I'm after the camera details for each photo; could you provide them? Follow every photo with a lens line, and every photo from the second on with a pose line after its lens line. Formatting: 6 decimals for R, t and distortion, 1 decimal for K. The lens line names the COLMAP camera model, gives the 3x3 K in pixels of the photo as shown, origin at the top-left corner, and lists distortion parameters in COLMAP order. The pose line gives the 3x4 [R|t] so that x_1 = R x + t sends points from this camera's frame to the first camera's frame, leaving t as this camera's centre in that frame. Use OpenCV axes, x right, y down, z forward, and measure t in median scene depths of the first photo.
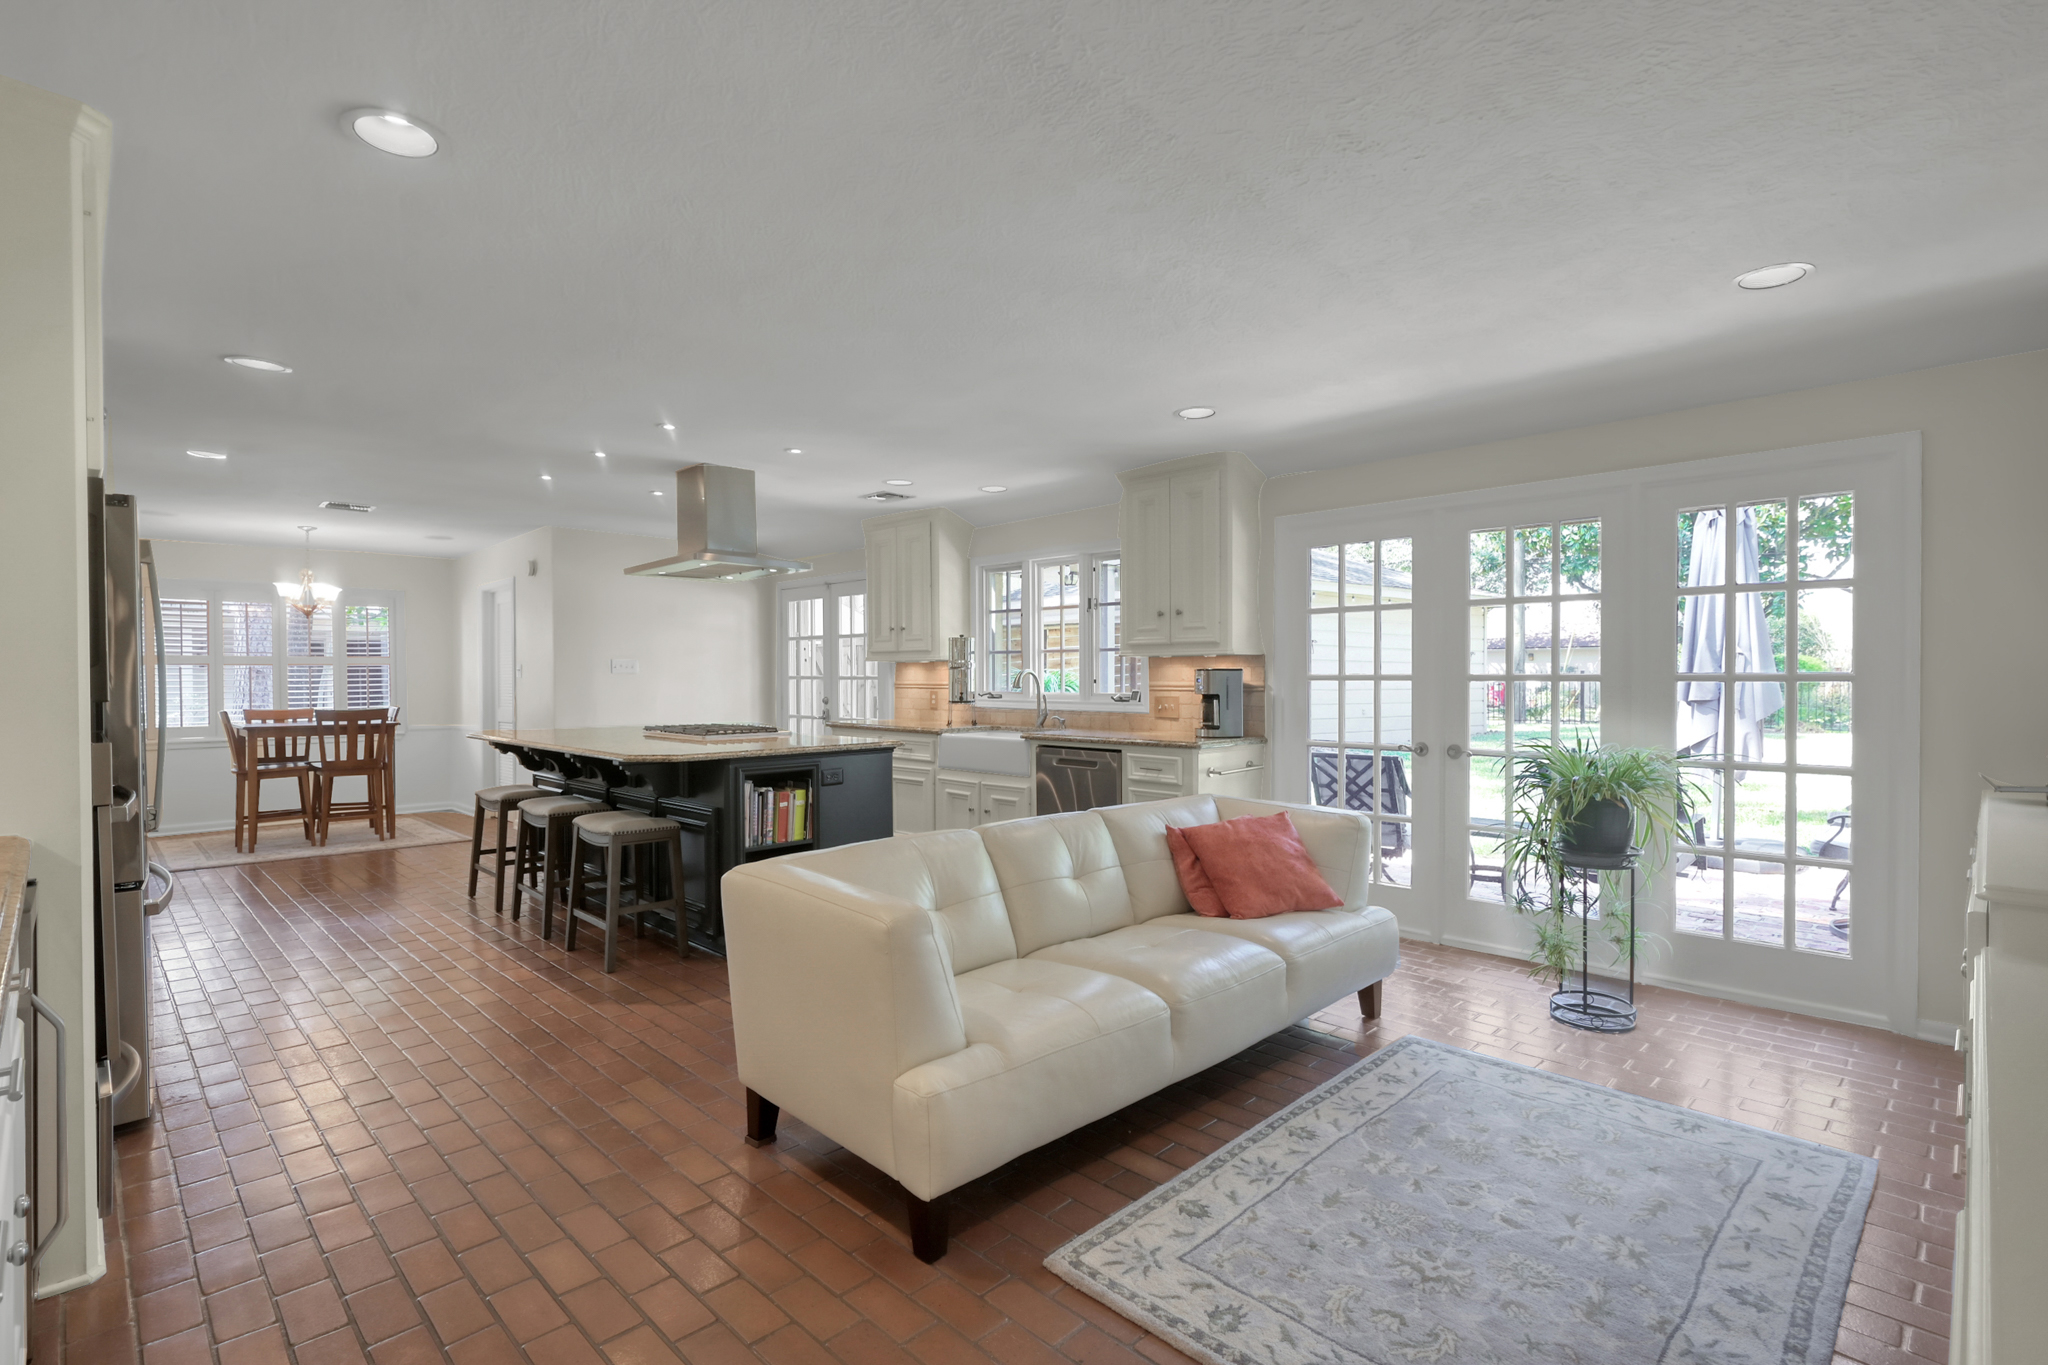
lens RADIAL K [[964.1, 0, 1013.7], [0, 964.1, 682.1], [0, 0, 1]] dist [-0.013969, 0.000047]
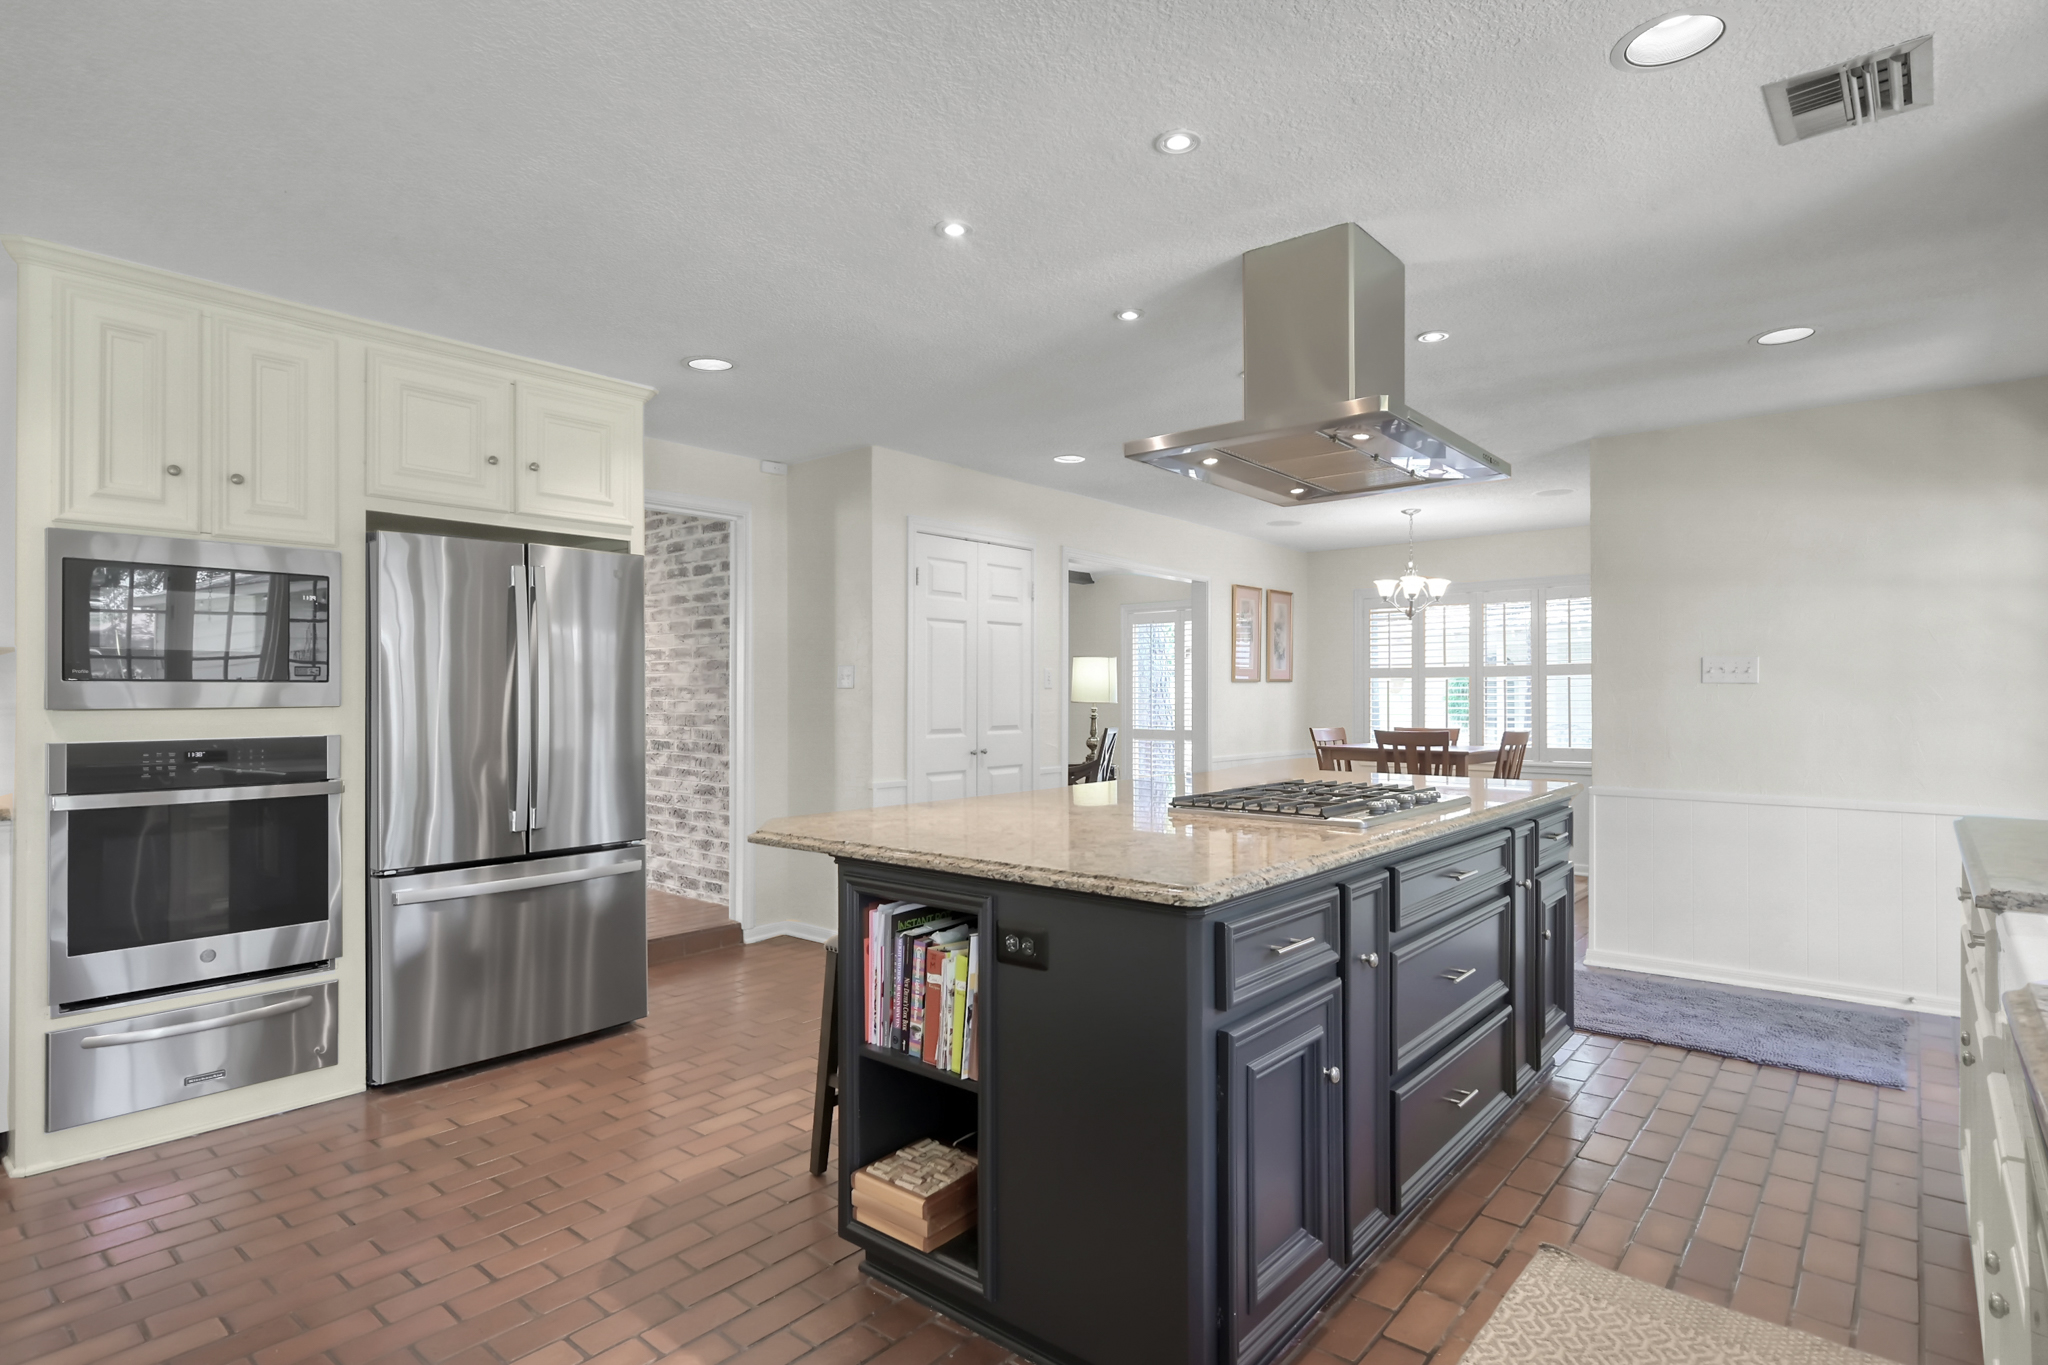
lens RADIAL K [[1052.0, 0, 1022.7], [0, 1052.0, 695.0], [0, 0, 1]] dist [-0.028114, 0.000469]
pose [[0.076849, 0.000161, -0.997043, 0.136454], [-0.011000, 0.999939, -0.000687, 0.002730], [0.996982, 0.011020, 0.076846, 0.628953]]
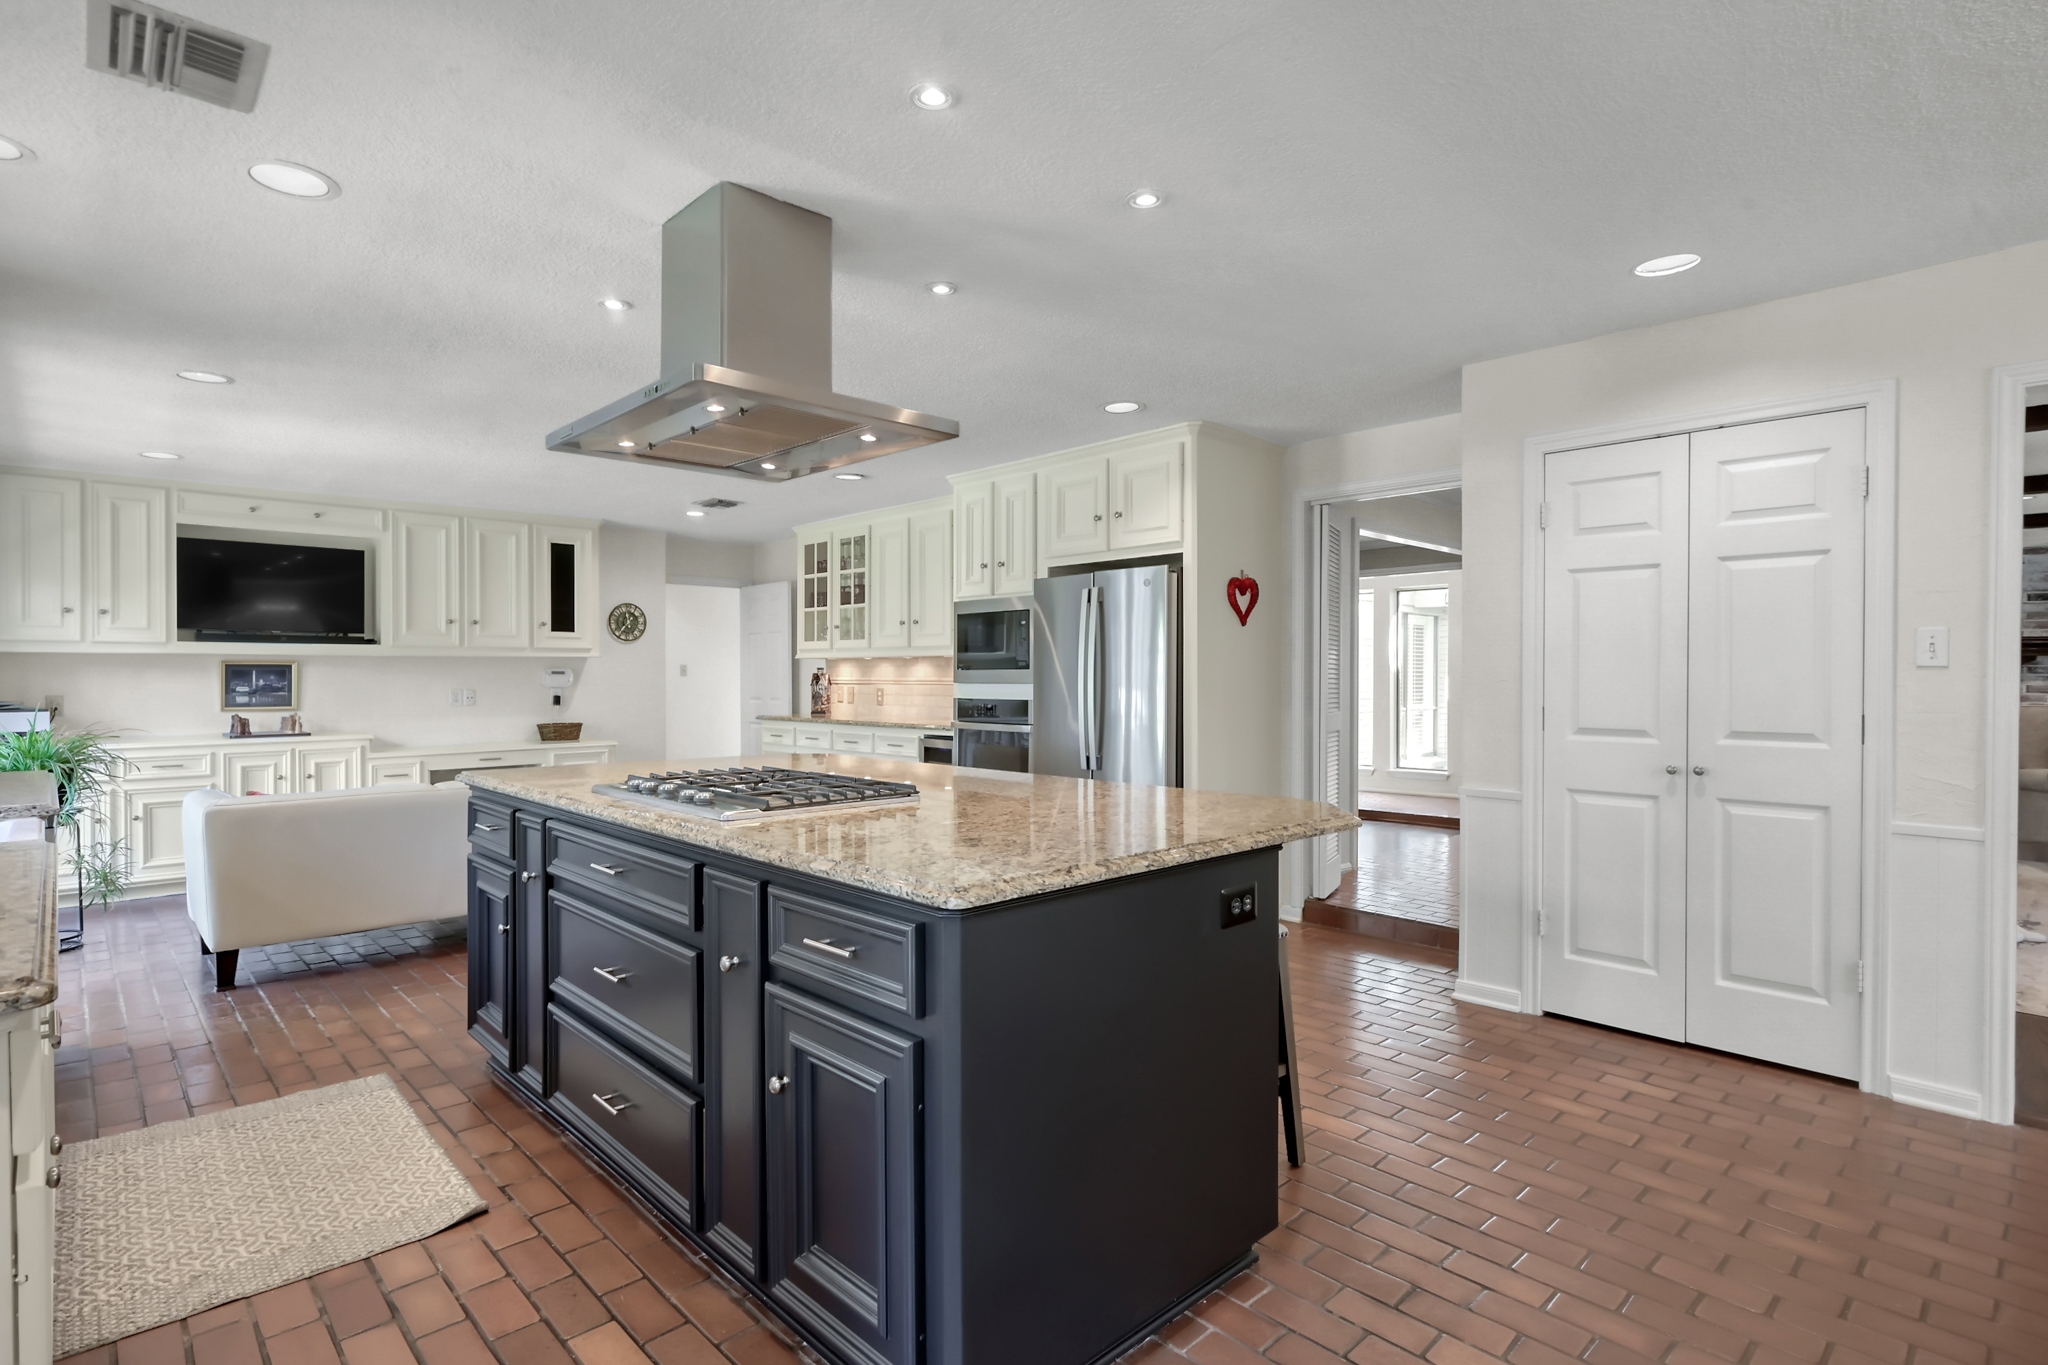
lens RADIAL K [[1020.9, 0, 1023.3], [0, 1020.9, 681.4], [0, 0, 1]] dist [-0.007287, 0.000952]
pose [[-0.999361, 0.004953, 0.035398, -0.407951], [0.005659, 0.999787, 0.019870, -0.008429], [-0.035292, 0.020058, -0.999176, 1.189477]]
